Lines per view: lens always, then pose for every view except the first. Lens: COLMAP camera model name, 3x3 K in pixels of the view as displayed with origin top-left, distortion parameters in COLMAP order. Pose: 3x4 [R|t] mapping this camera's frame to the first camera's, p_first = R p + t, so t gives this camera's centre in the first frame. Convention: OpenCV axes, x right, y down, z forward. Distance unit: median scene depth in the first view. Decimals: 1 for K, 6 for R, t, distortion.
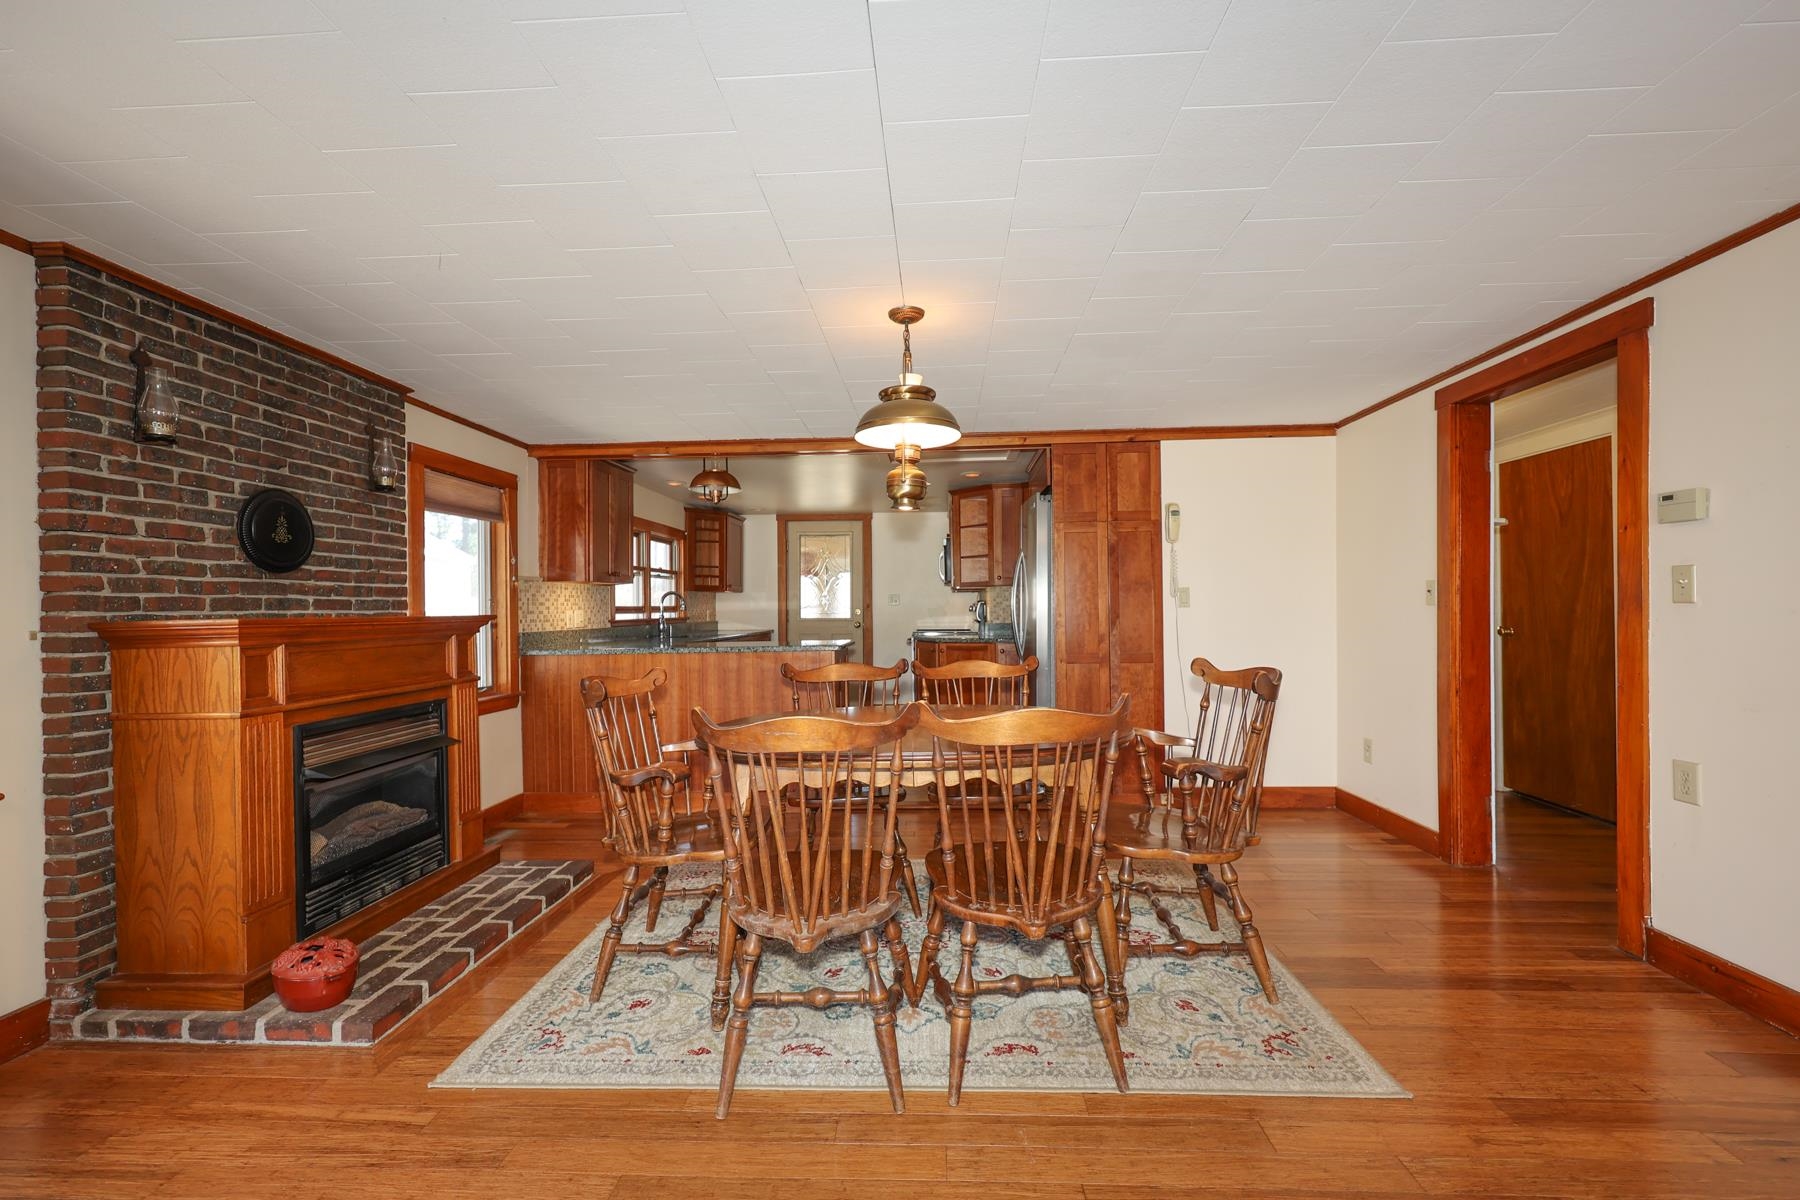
lens RADIAL K [[718.2, 0, 907.2], [0, 718.2, 601.1], [0, 0, 1]] dist [-0.001447, 0.000207]
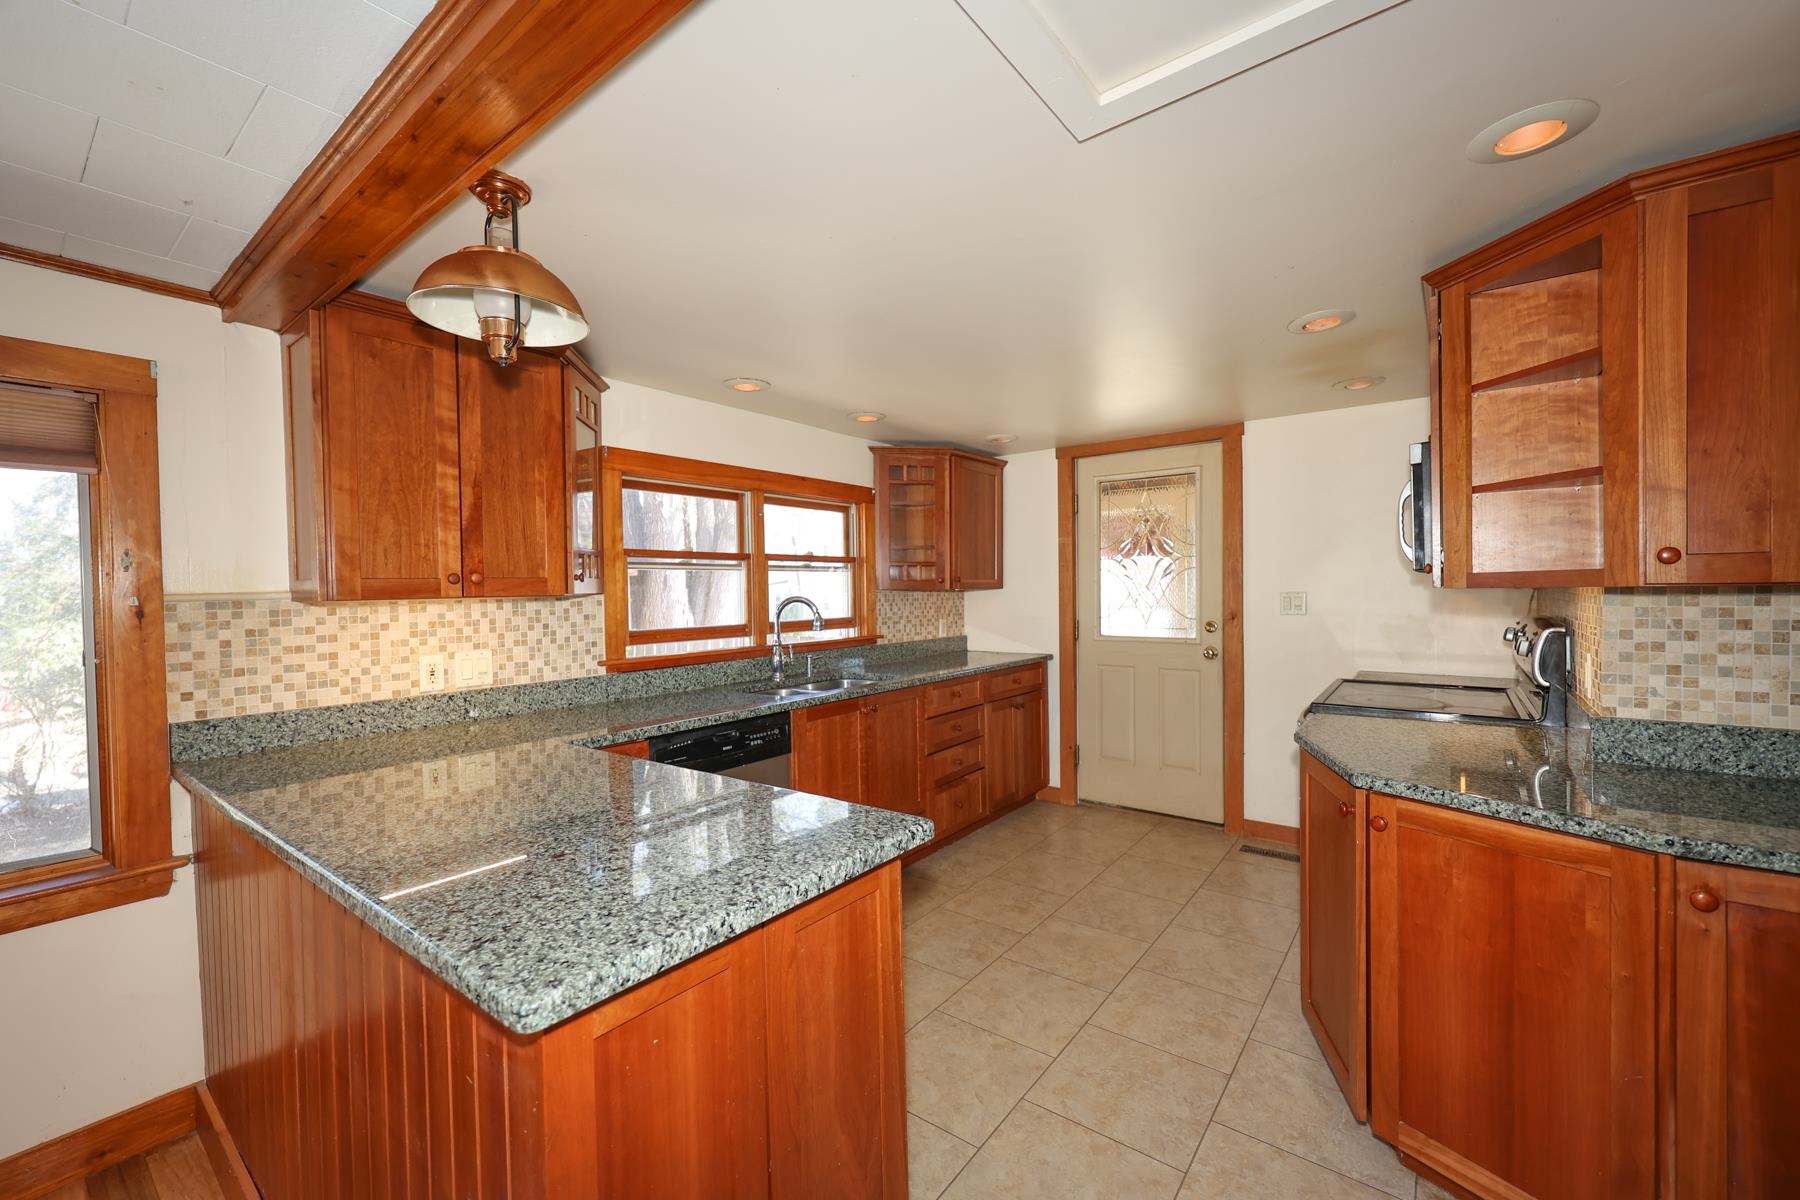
lens RADIAL K [[718.2, 0, 895.7], [0, 718.2, 594.4], [0, 0, 1]] dist [-0.001447, 0.000207]
pose [[0.809345, 0.003550, -0.587323, 0.051689], [0.011555, 0.999692, 0.021966, -0.023952], [0.587220, -0.024565, 0.809055, 0.543947]]
